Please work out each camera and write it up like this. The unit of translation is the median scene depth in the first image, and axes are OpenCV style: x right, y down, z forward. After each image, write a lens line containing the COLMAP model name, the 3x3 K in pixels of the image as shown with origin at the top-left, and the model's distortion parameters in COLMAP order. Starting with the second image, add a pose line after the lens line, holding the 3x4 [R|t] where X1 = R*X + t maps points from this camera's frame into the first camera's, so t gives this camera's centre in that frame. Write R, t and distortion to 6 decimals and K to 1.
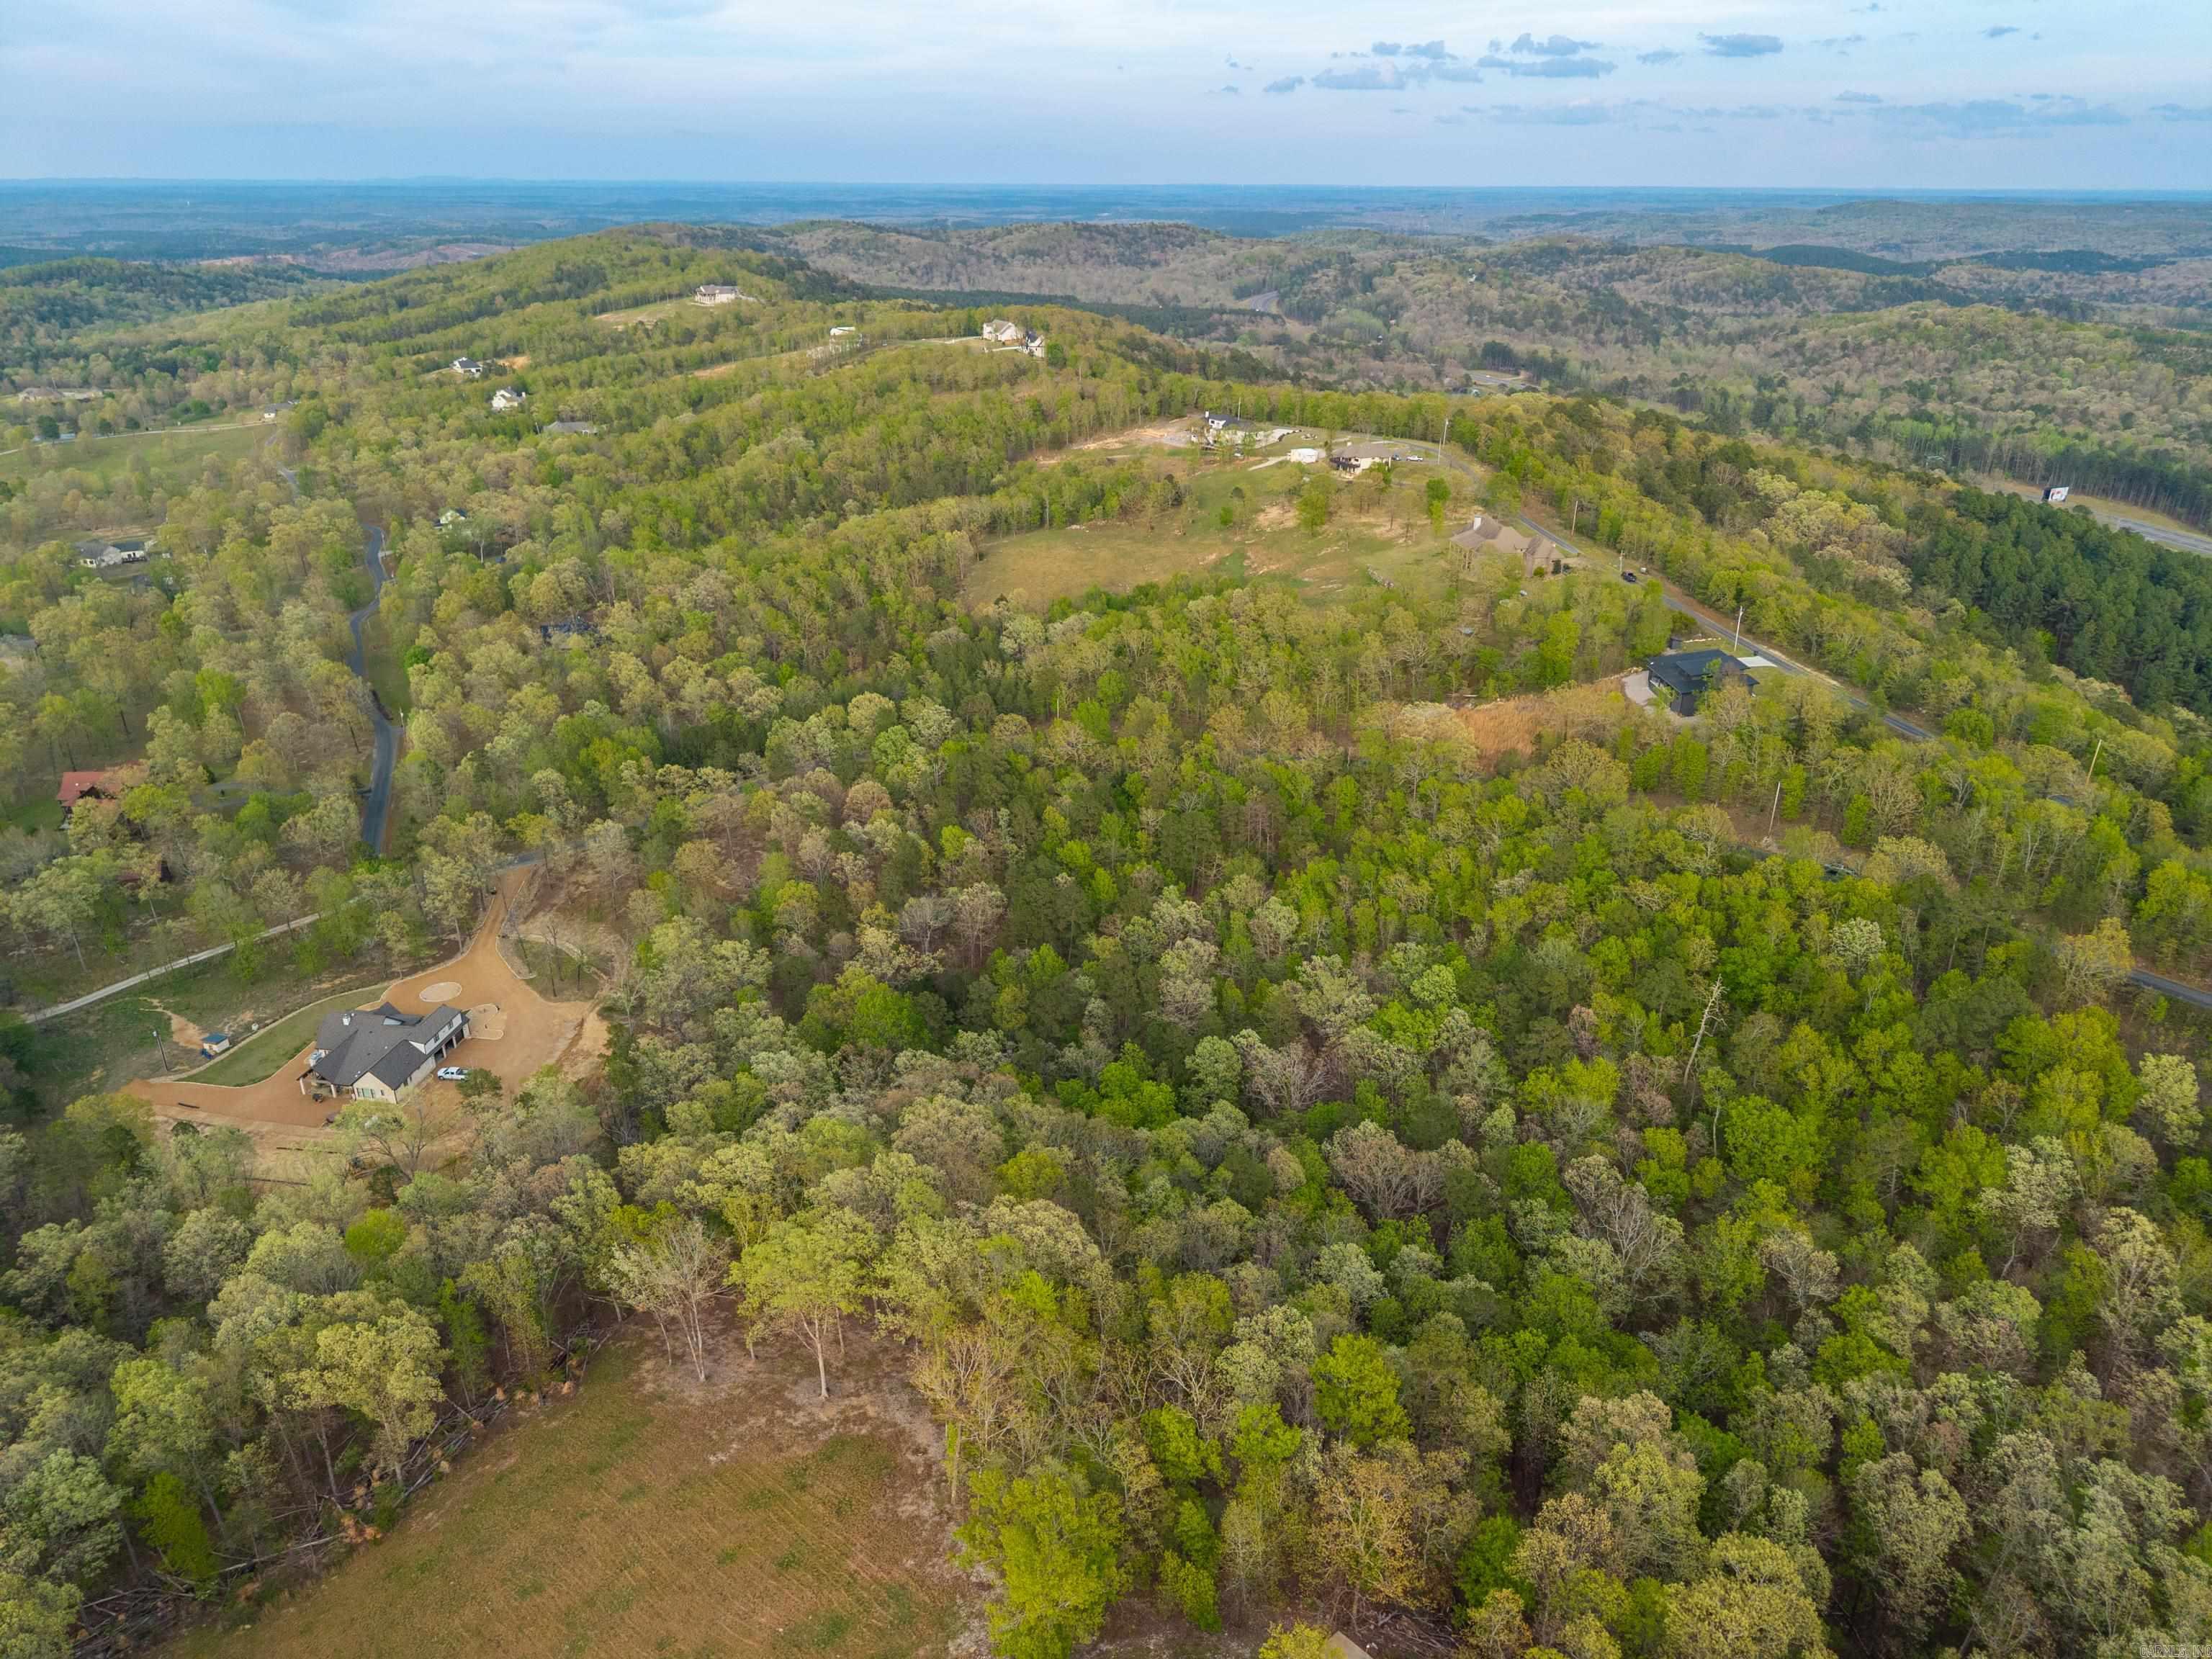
lens RADIAL K [[1559.1, 0, 1106.0], [0, 1559.1, 829.5], [0, 0, 1]] dist [-0.020970, -0.001410]
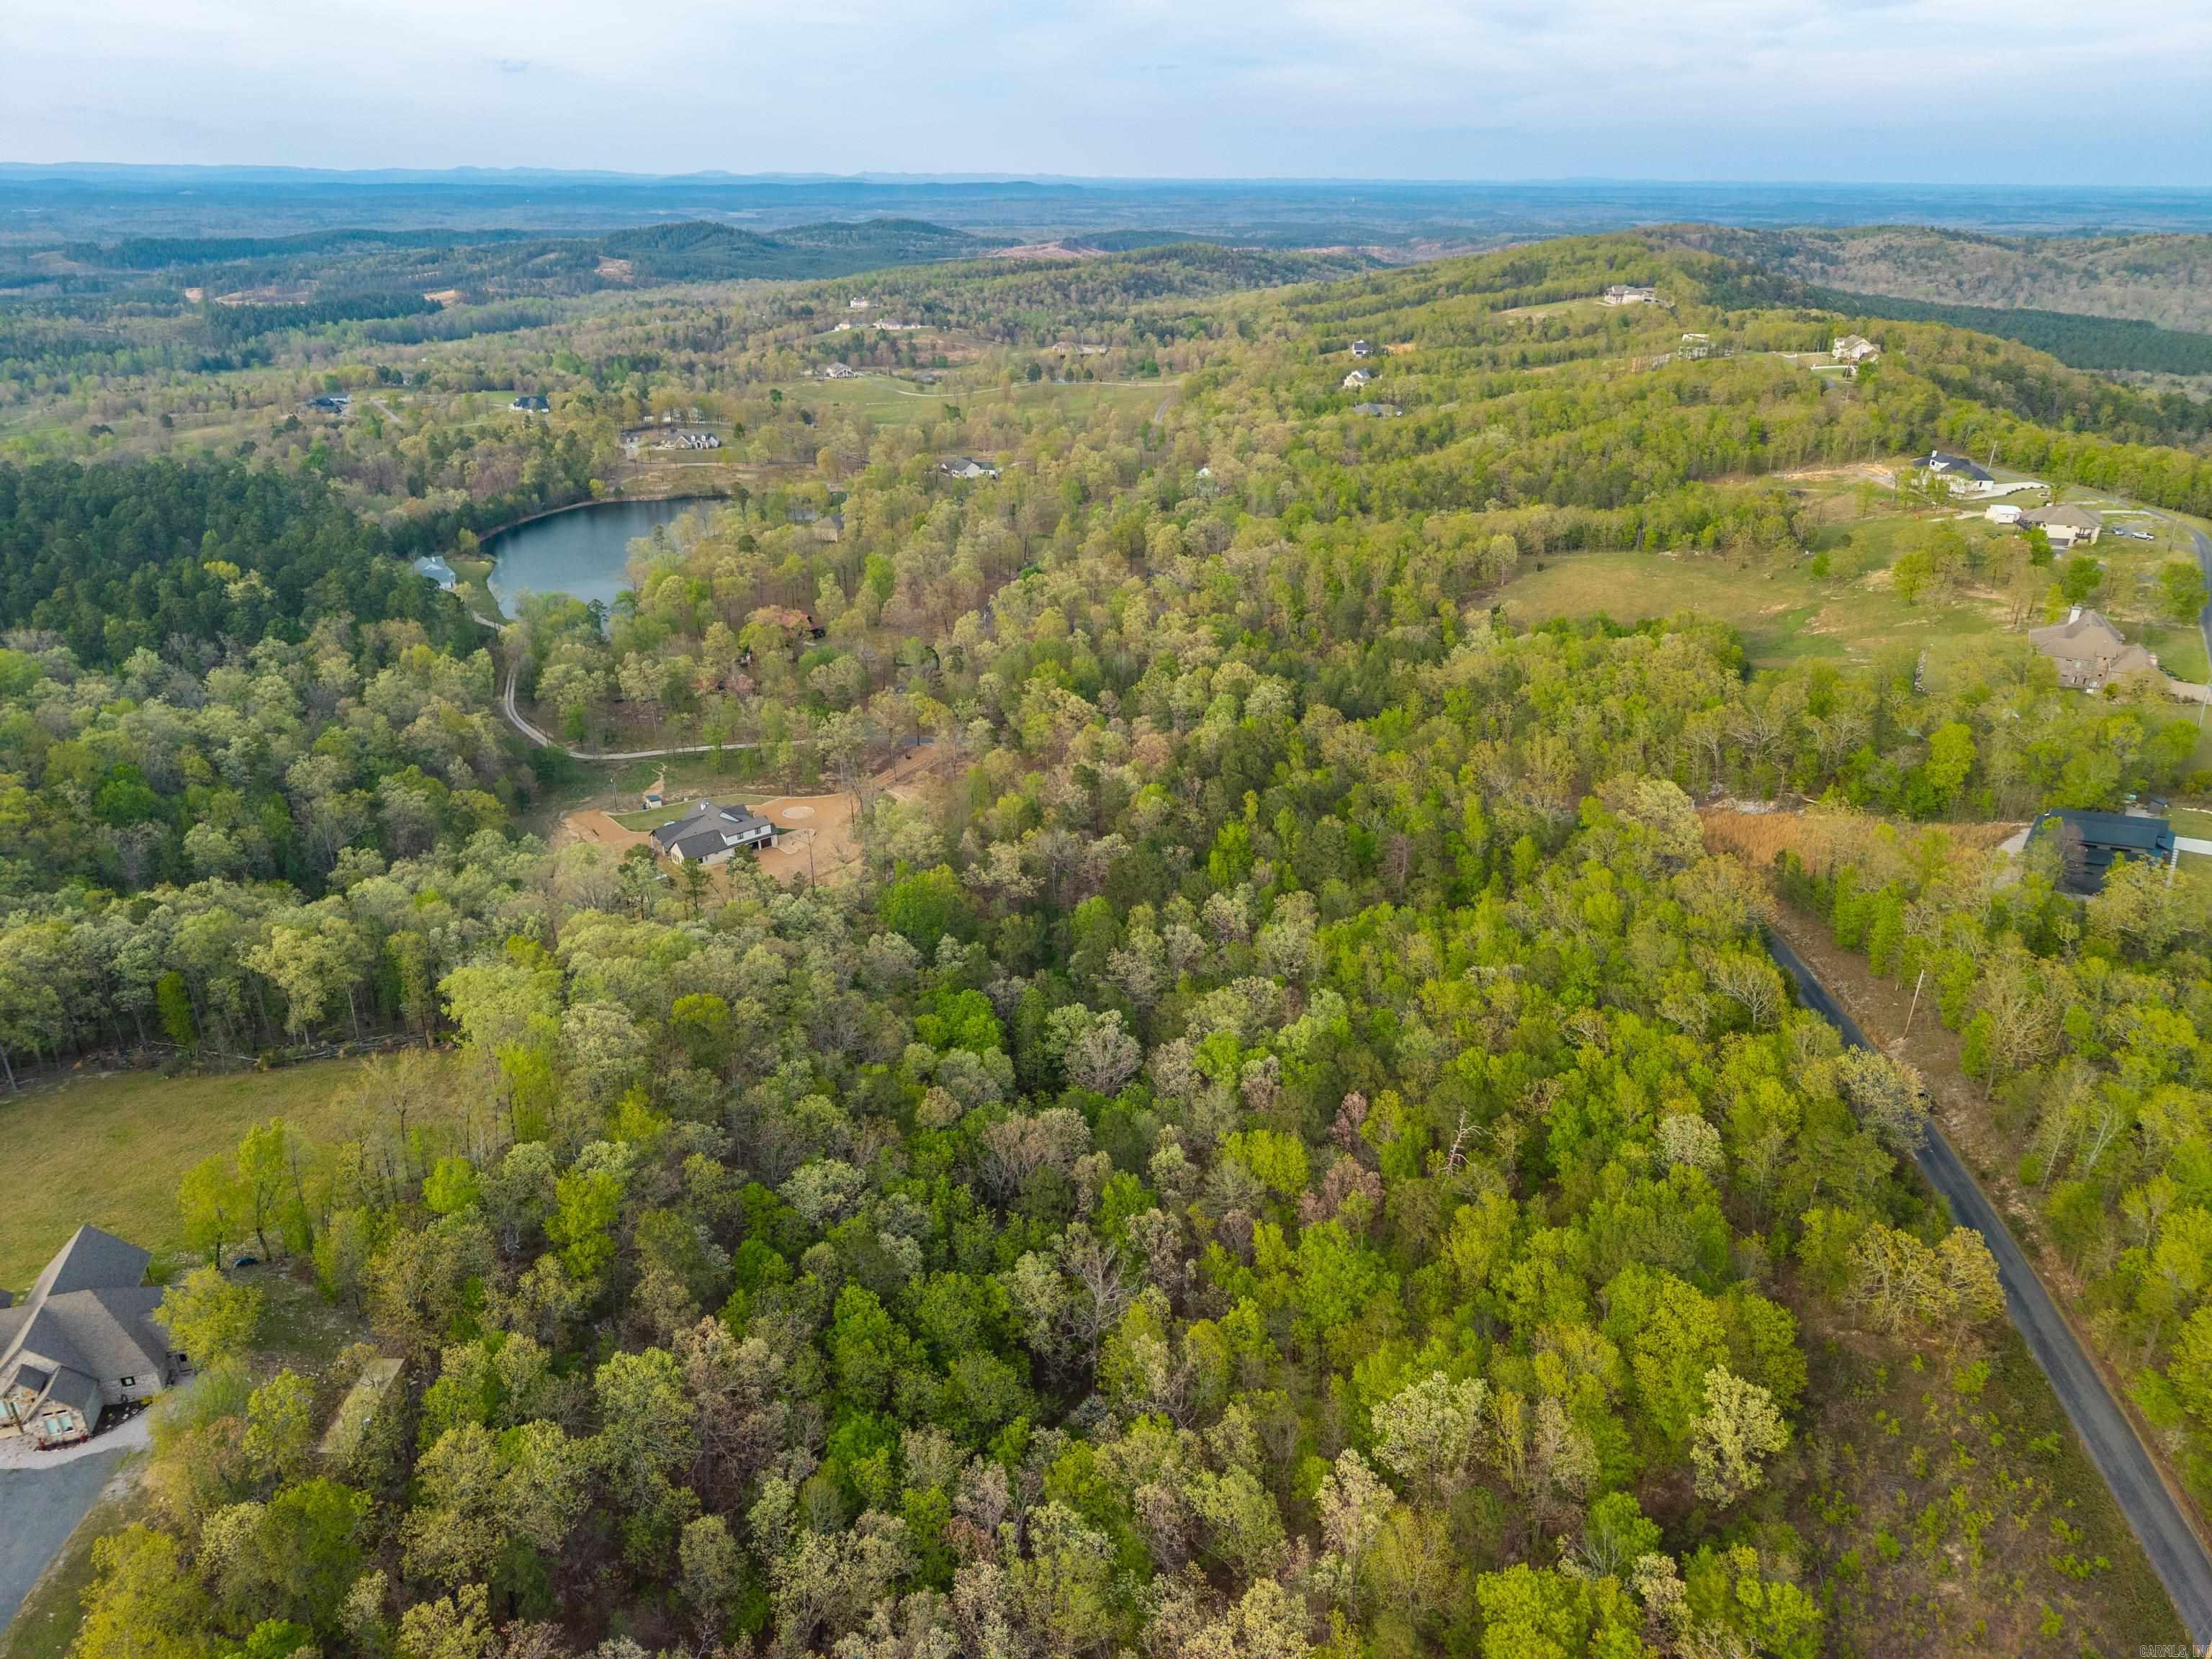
lens RADIAL K [[1551.3, 0, 1106.0], [0, 1551.3, 829.5], [0, 0, 1]] dist [-0.002136, 0.001310]
pose [[0.748838, 0.252442, -0.612792, 0.230672], [-0.254219, 0.963300, 0.086178, -0.023332], [0.612057, 0.091250, 0.785531, 0.069140]]
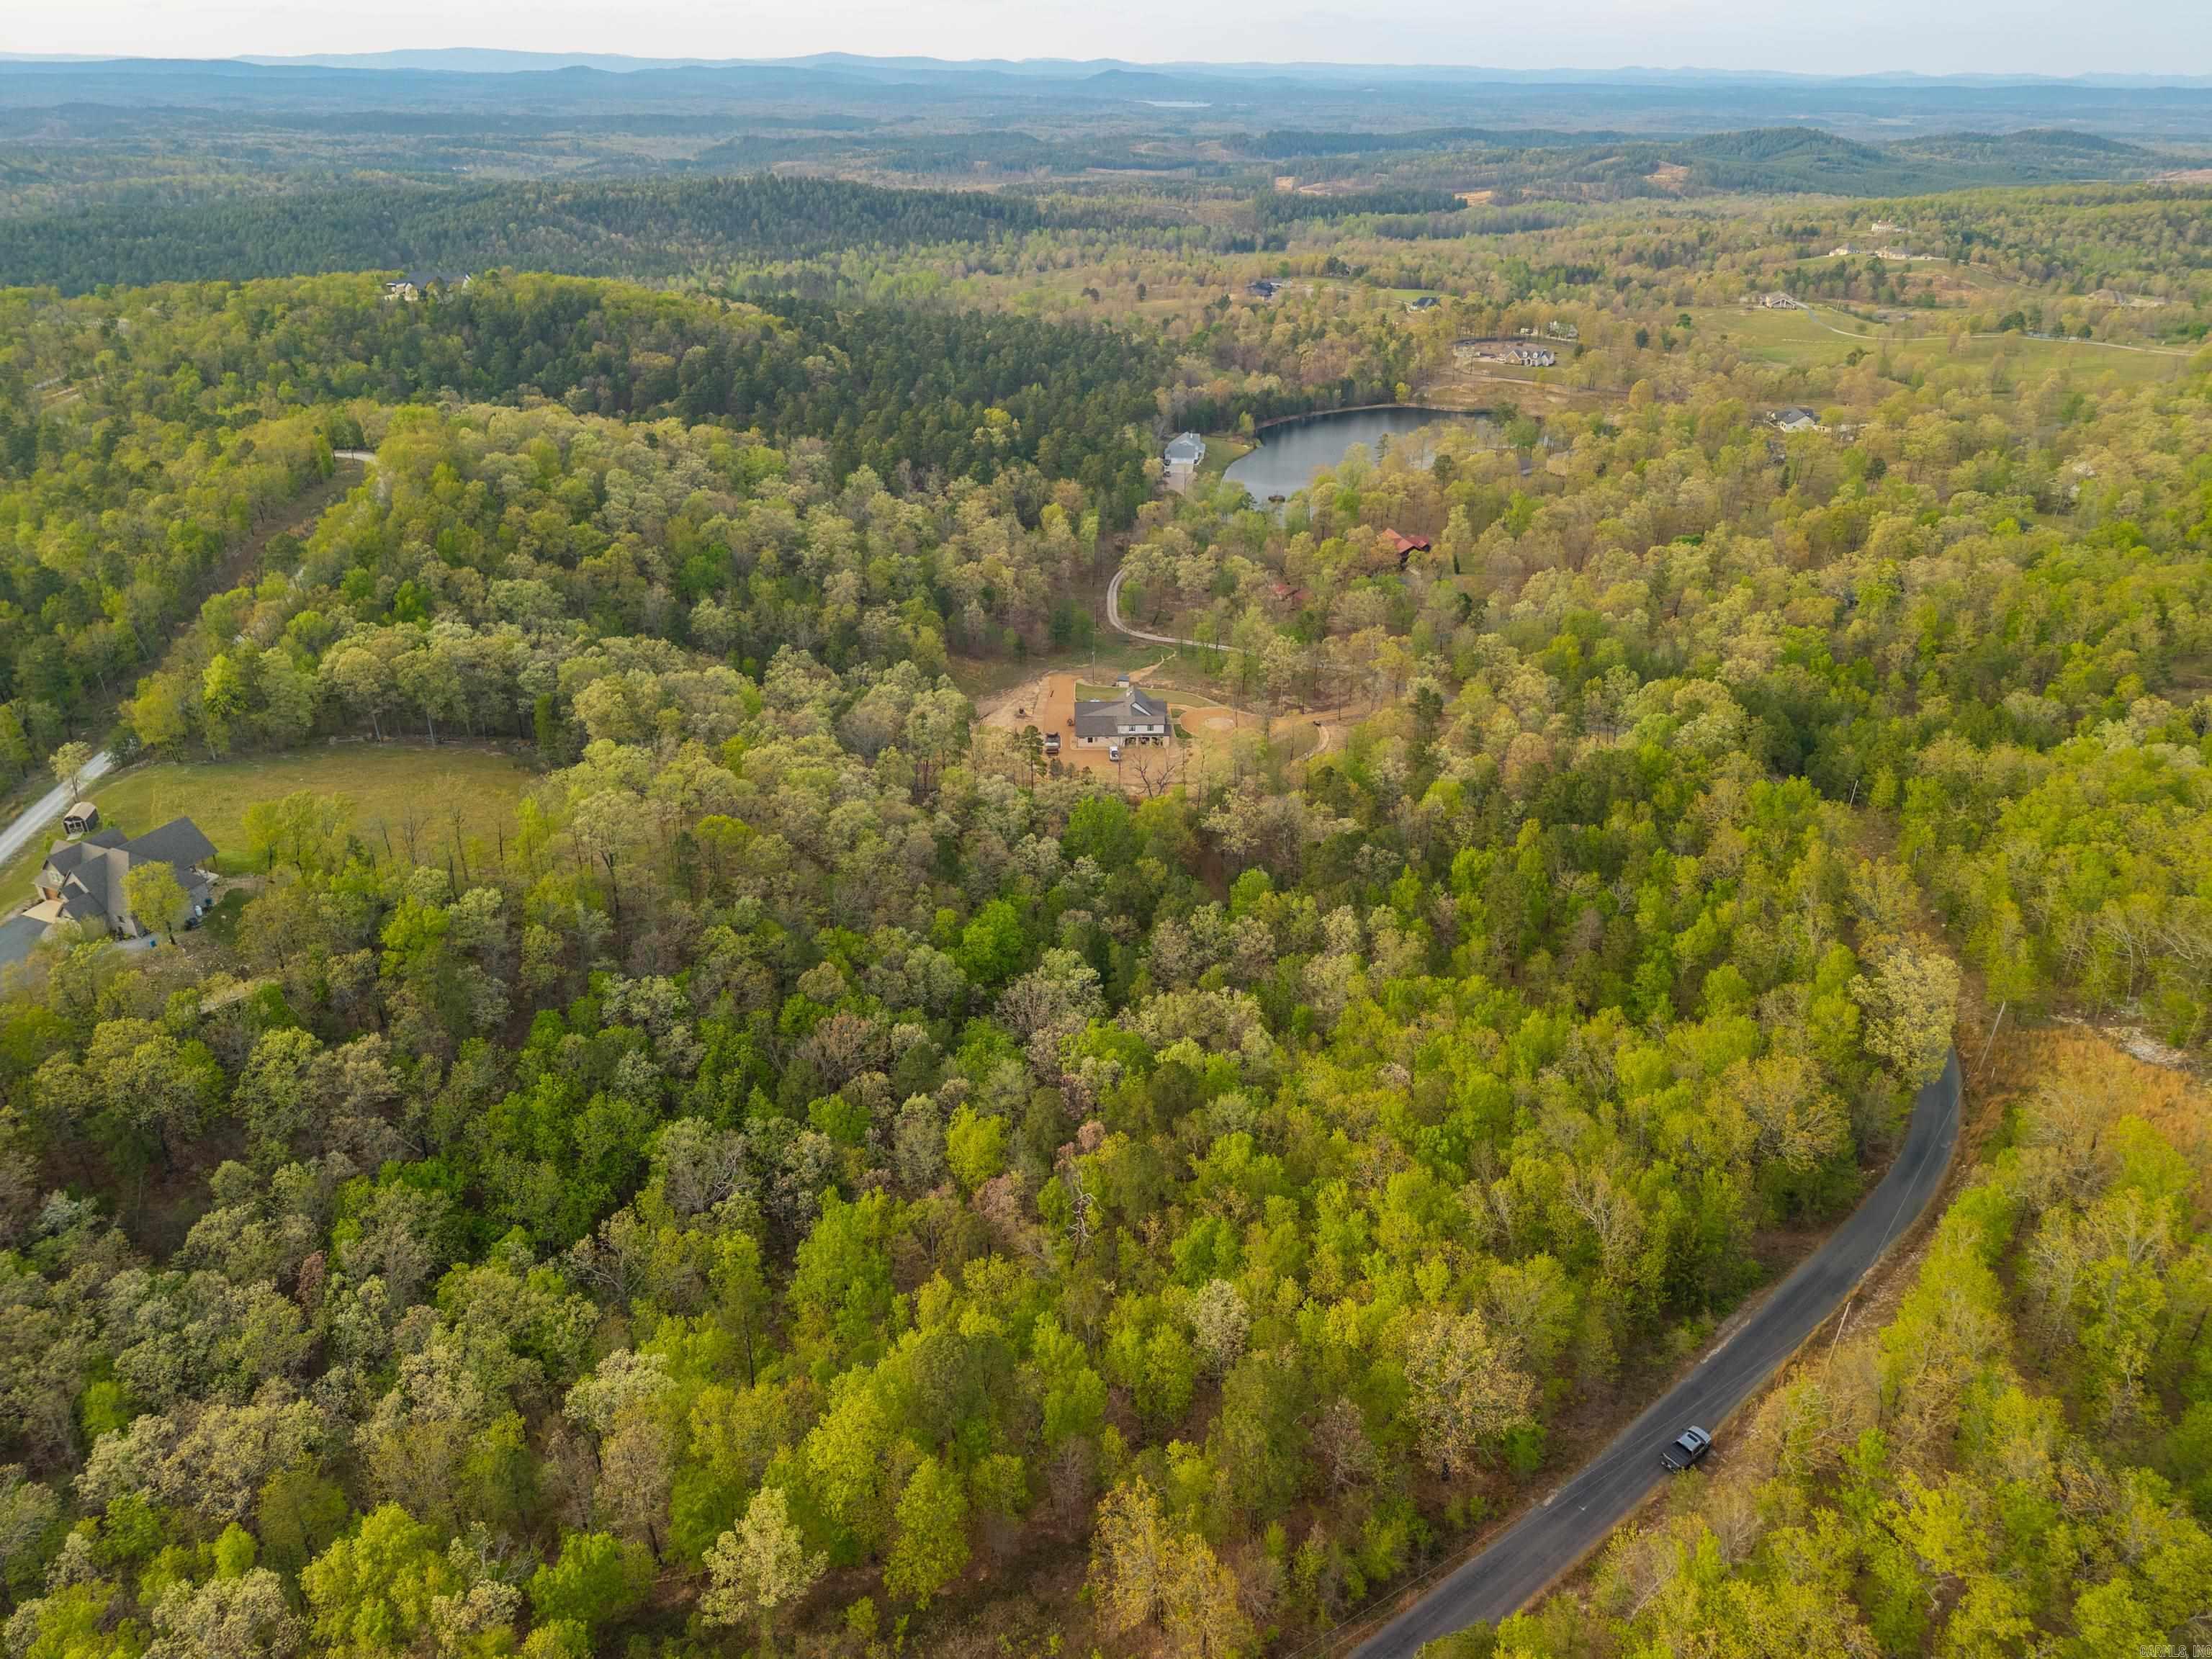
lens RADIAL K [[1551.3, 0, 1106.0], [0, 1551.3, 829.5], [0, 0, 1]] dist [-0.002136, 0.001310]
pose [[0.127123, 0.429847, -0.893908, 0.316069], [-0.387862, 0.851003, 0.354058, -0.101247], [0.912909, 0.301704, 0.274903, 0.252841]]
